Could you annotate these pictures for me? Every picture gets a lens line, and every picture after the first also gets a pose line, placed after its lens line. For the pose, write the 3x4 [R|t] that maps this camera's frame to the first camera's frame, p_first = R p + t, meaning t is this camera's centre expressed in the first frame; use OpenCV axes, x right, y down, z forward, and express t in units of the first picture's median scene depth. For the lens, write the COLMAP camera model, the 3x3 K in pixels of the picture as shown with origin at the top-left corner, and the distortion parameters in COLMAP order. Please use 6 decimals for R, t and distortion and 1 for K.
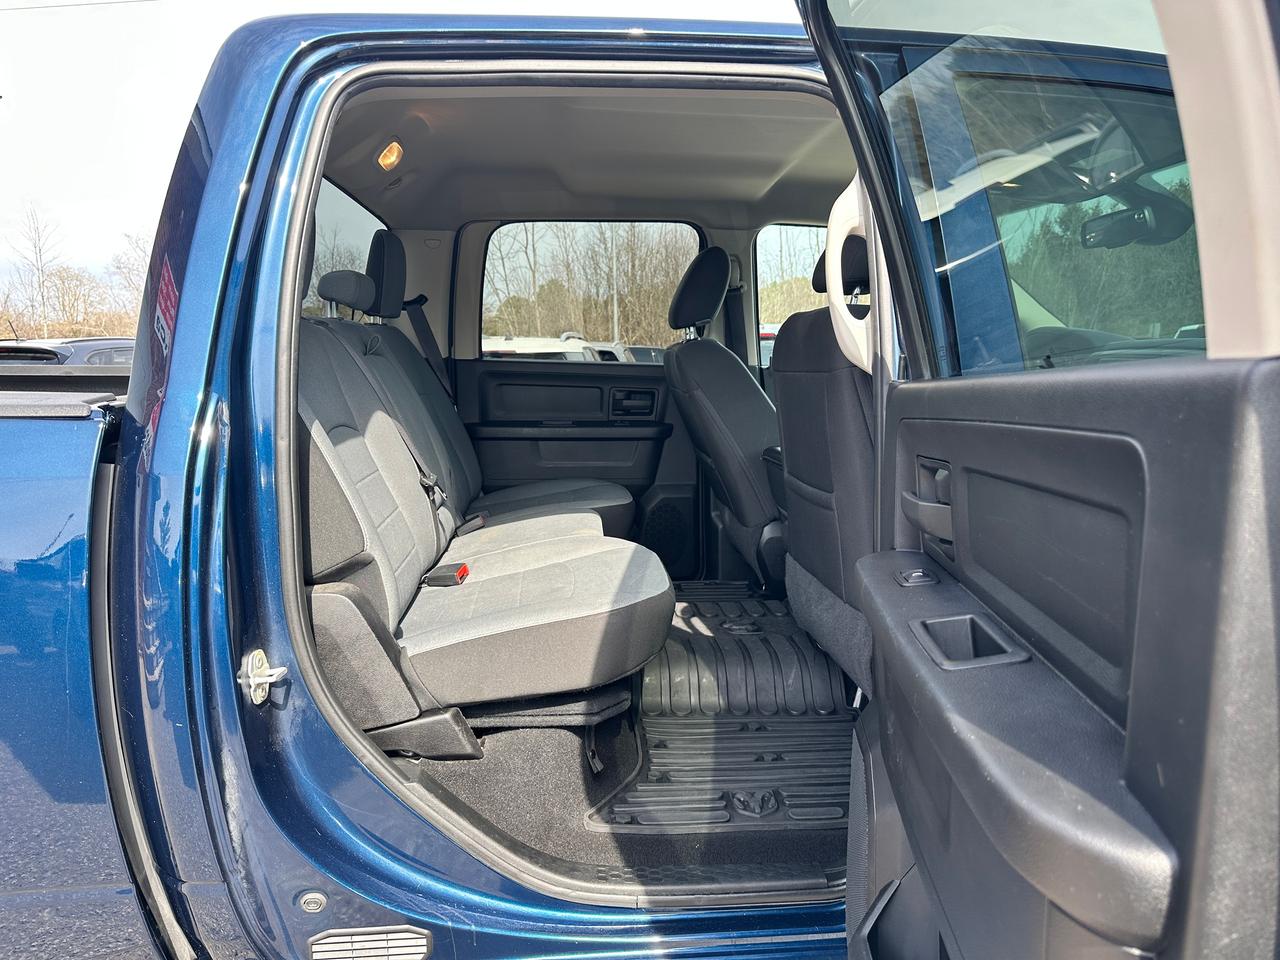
lens RADIAL K [[901.3, 0, 640.0], [0, 901.3, 480.0], [0, 0, 1]] dist [0.012318, -0.022875]
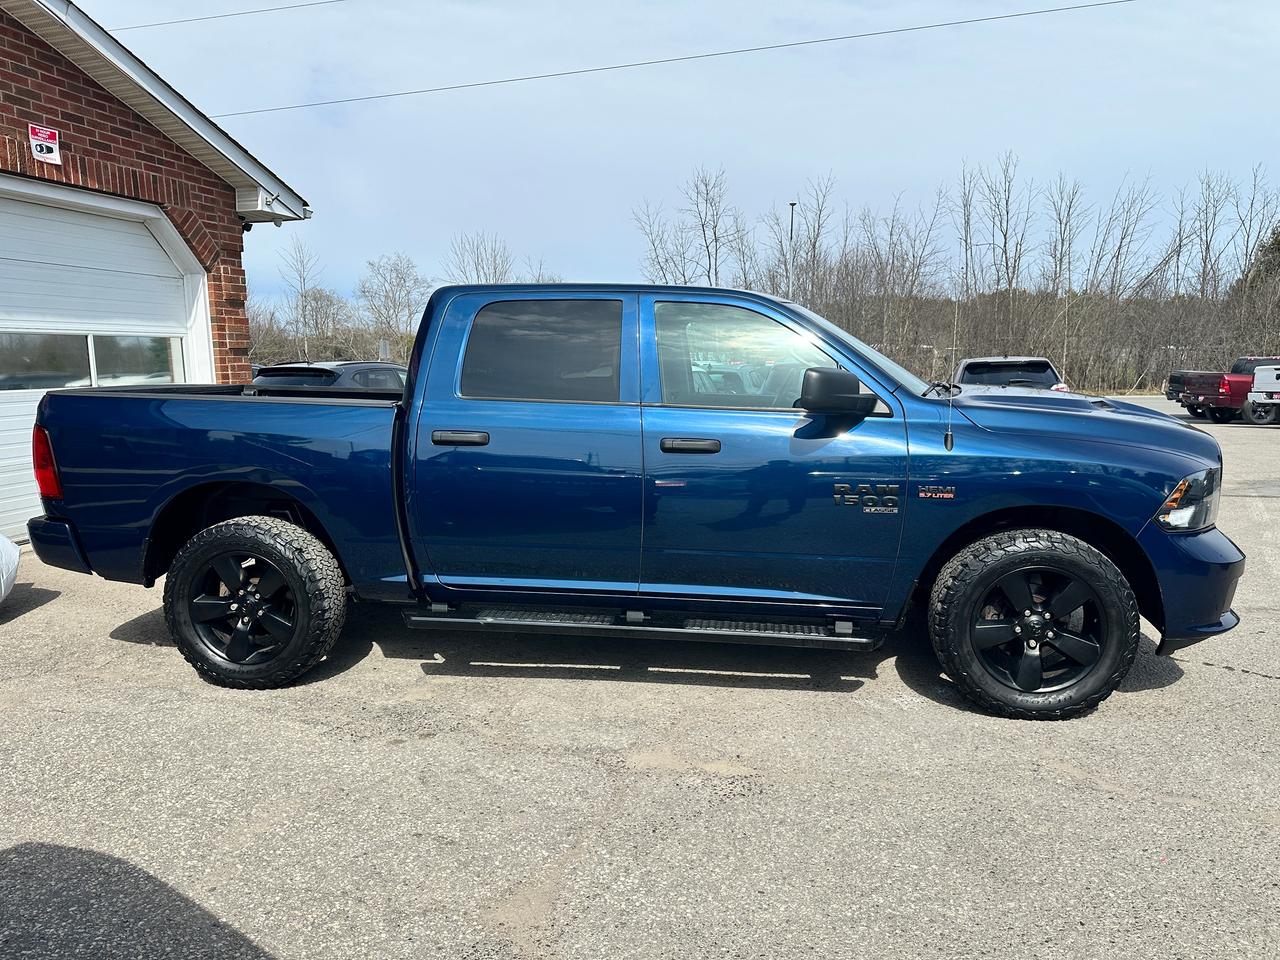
lens RADIAL K [[895.7, 0, 640.0], [0, 895.7, 480.0], [0, 0, 1]] dist [0.007913, -0.003817]
pose [[0.976686, 0.035370, -0.211738, 0.231780], [-0.038432, 0.999207, -0.010362, 0.046751], [0.211204, 0.018258, 0.977271, -0.481761]]
